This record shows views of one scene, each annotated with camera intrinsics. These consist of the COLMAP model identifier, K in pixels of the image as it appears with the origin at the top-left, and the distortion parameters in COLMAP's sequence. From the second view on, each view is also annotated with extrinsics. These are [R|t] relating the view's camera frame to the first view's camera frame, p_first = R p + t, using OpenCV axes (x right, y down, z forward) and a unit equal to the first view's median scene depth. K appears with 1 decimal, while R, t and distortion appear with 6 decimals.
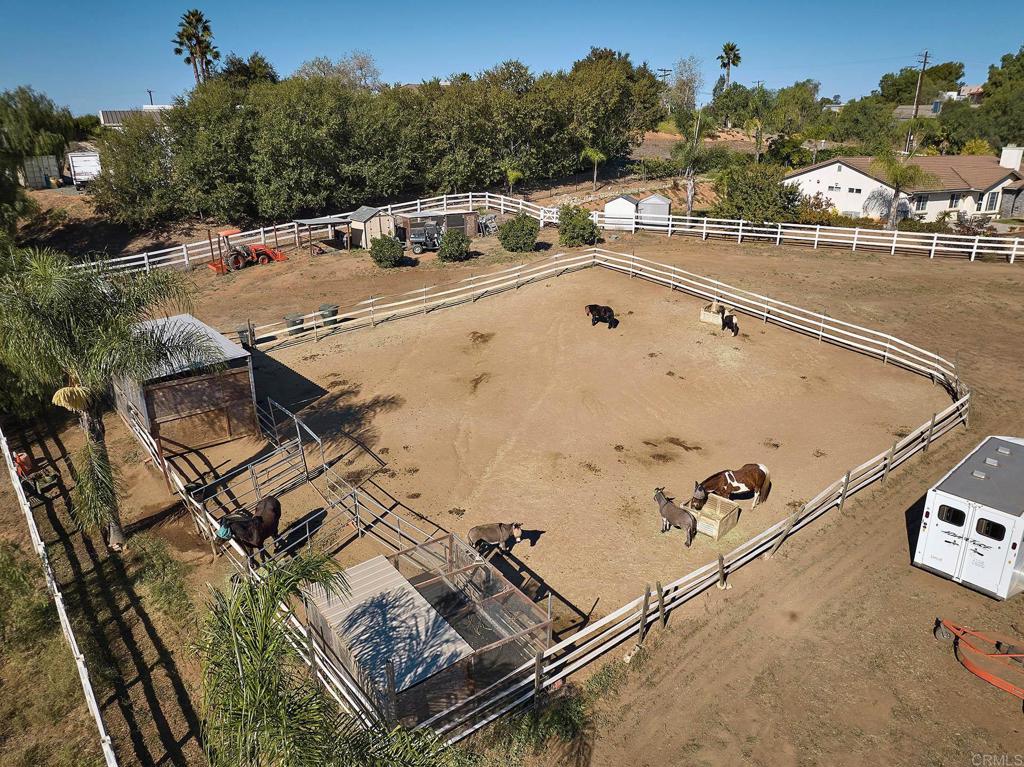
lens RADIAL K [[721.7, 0, 511.1], [0, 721.7, 381.9], [0, 0, 1]] dist [-0.033118, -0.002616]
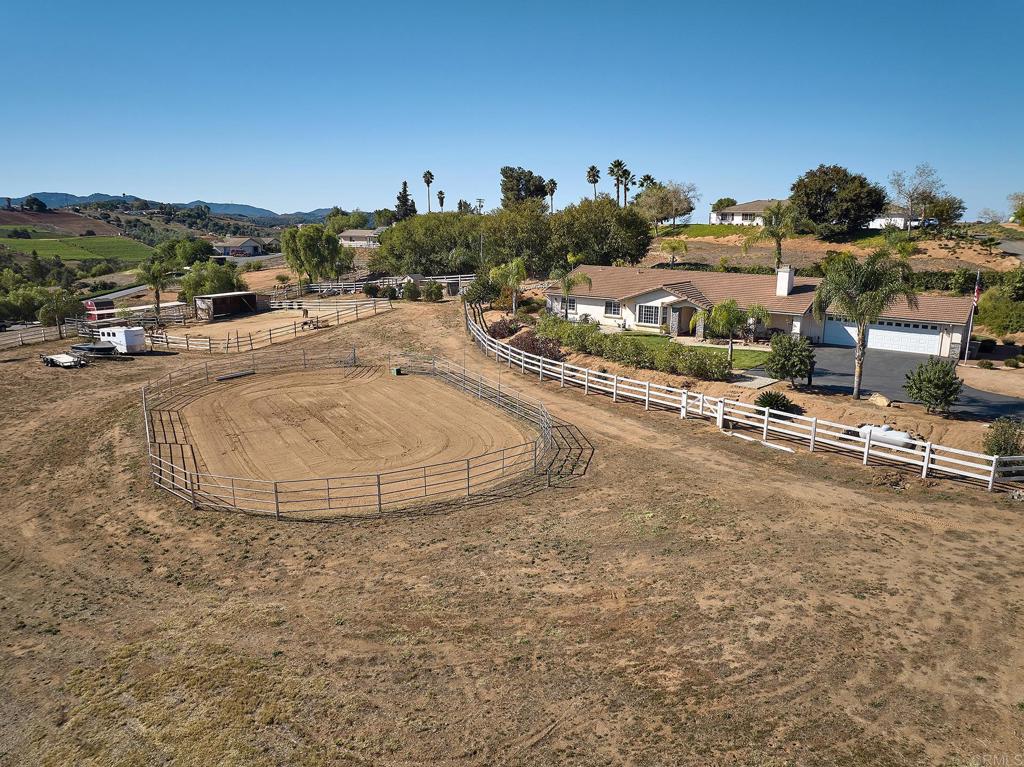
lens RADIAL K [[722.5, 0, 512.0], [0, 722.5, 383.5], [0, 0, 1]] dist [-0.041370, 0.009831]
pose [[0.348789, 0.205923, -0.914299, 1.765600], [-0.316630, 0.944092, 0.091845, -0.215904], [0.882095, 0.257459, 0.394490, 0.493533]]
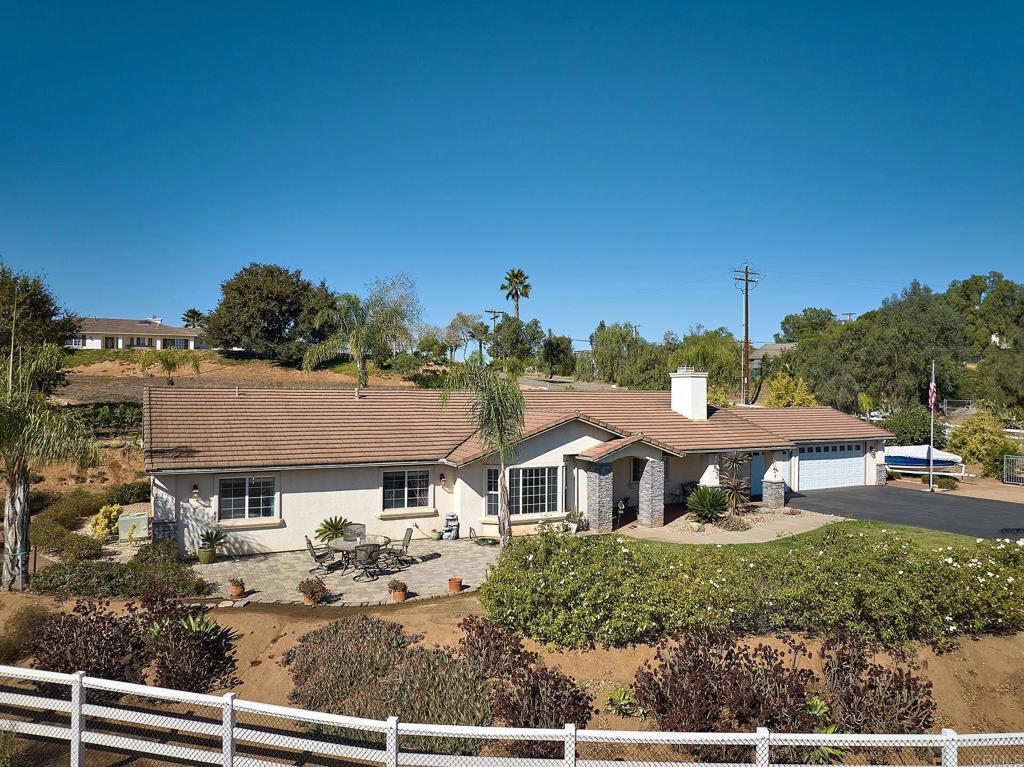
lens RADIAL K [[721.7, 0, 511.1], [0, 721.7, 381.9], [0, 0, 1]] dist [-0.033118, -0.002616]
pose [[0.997714, 0.002581, -0.067529, 0.771391], [-0.025919, 0.937465, -0.347114, -0.190667], [0.062410, 0.348071, 0.935389, 0.672932]]
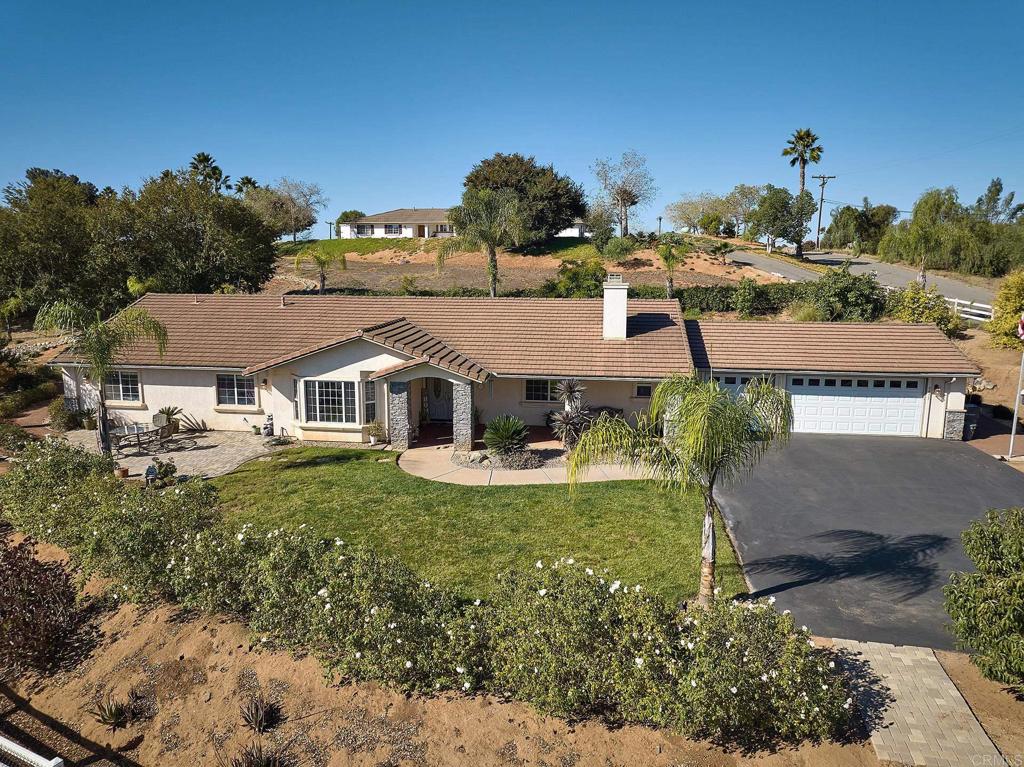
lens RADIAL K [[721.7, 0, 511.1], [0, 721.7, 381.9], [0, 0, 1]] dist [-0.033118, -0.002616]
pose [[0.781656, 0.106800, -0.614498, 1.148319], [-0.209217, 0.973045, -0.097013, -0.275046], [0.587573, 0.204395, 0.782931, 0.806519]]
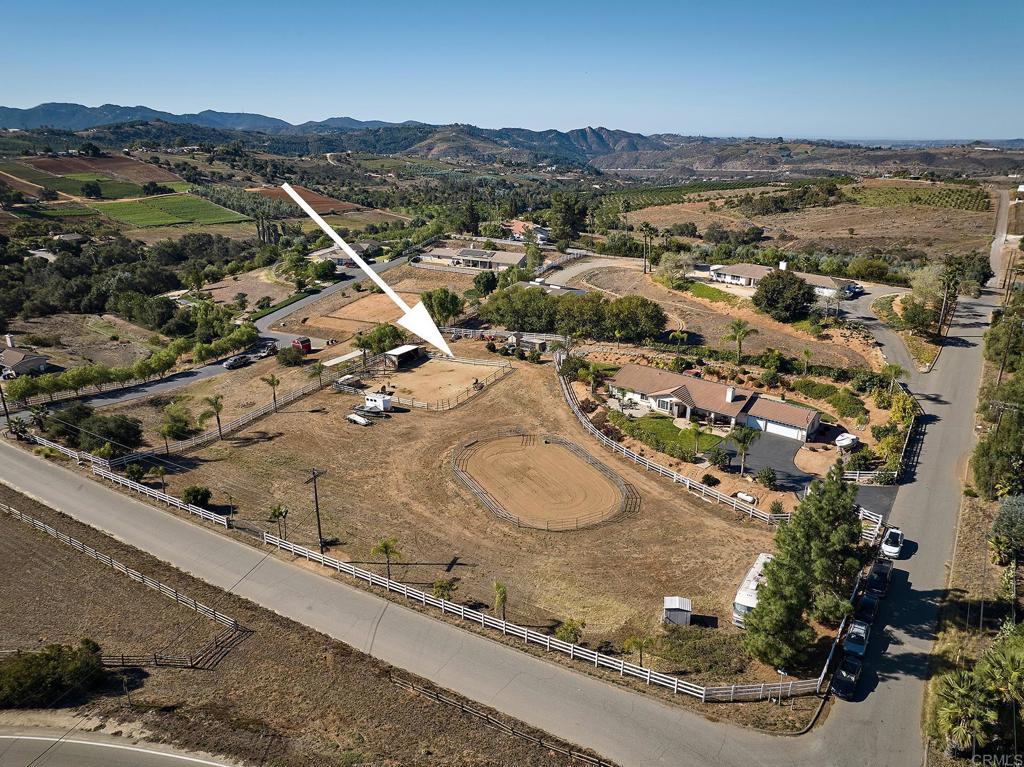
lens RADIAL K [[721.7, 0, 511.1], [0, 721.7, 381.9], [0, 0, 1]] dist [-0.033118, -0.002616]
pose [[0.327607, 0.314121, -0.891068, 2.638074], [-0.318081, 0.924730, 0.209043, -0.680431], [0.889662, 0.214948, 0.402864, -0.266676]]
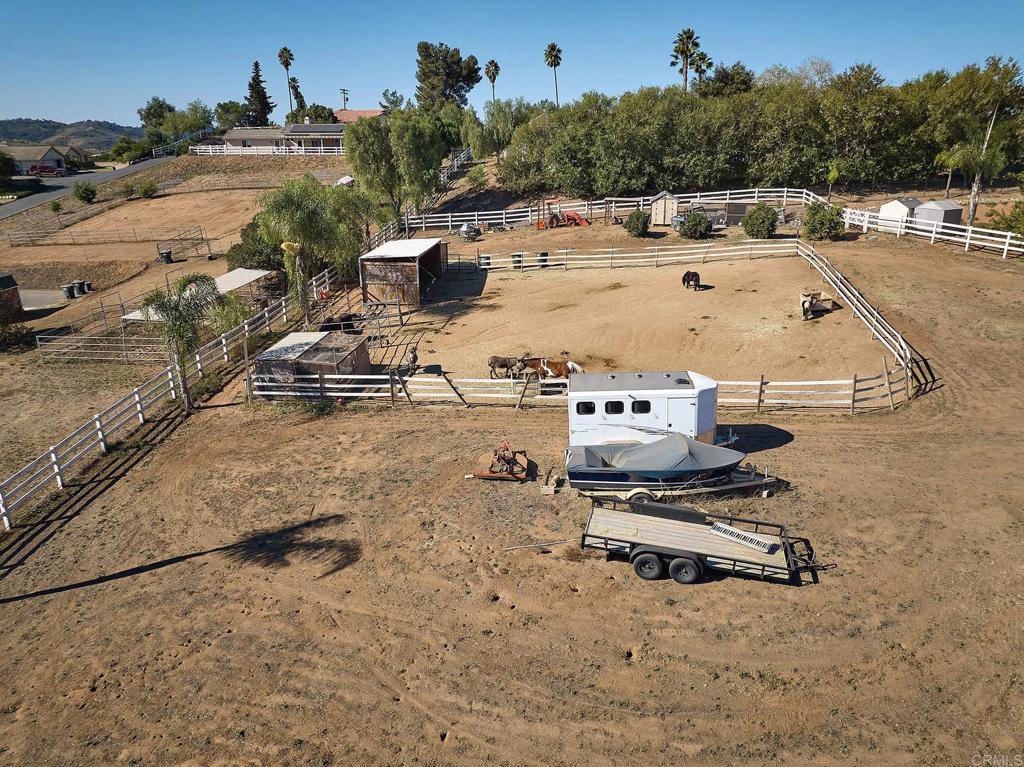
lens RADIAL K [[726.0, 0, 512.0], [0, 726.0, 383.5], [0, 0, 1]] dist [-0.039720, -0.000153]
pose [[0.702823, 0.235269, -0.671333, 0.501370], [-0.236736, 0.967289, 0.091147, 0.021700], [0.670817, 0.094869, 0.735530, -0.047760]]
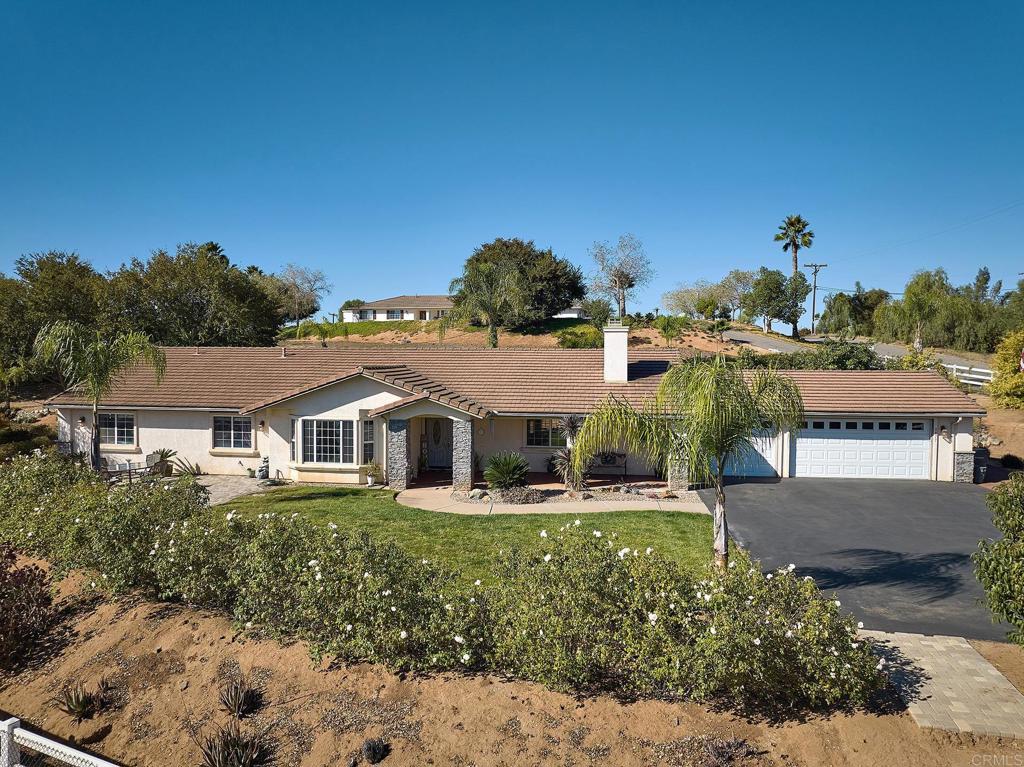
lens RADIAL K [[721.7, 0, 511.1], [0, 721.7, 381.9], [0, 0, 1]] dist [-0.033118, -0.002616]
pose [[0.782267, 0.022440, -0.622539, 1.147189], [-0.210205, 0.950245, -0.229887, -0.236914], [0.586406, 0.310694, 0.748063, 0.819834]]
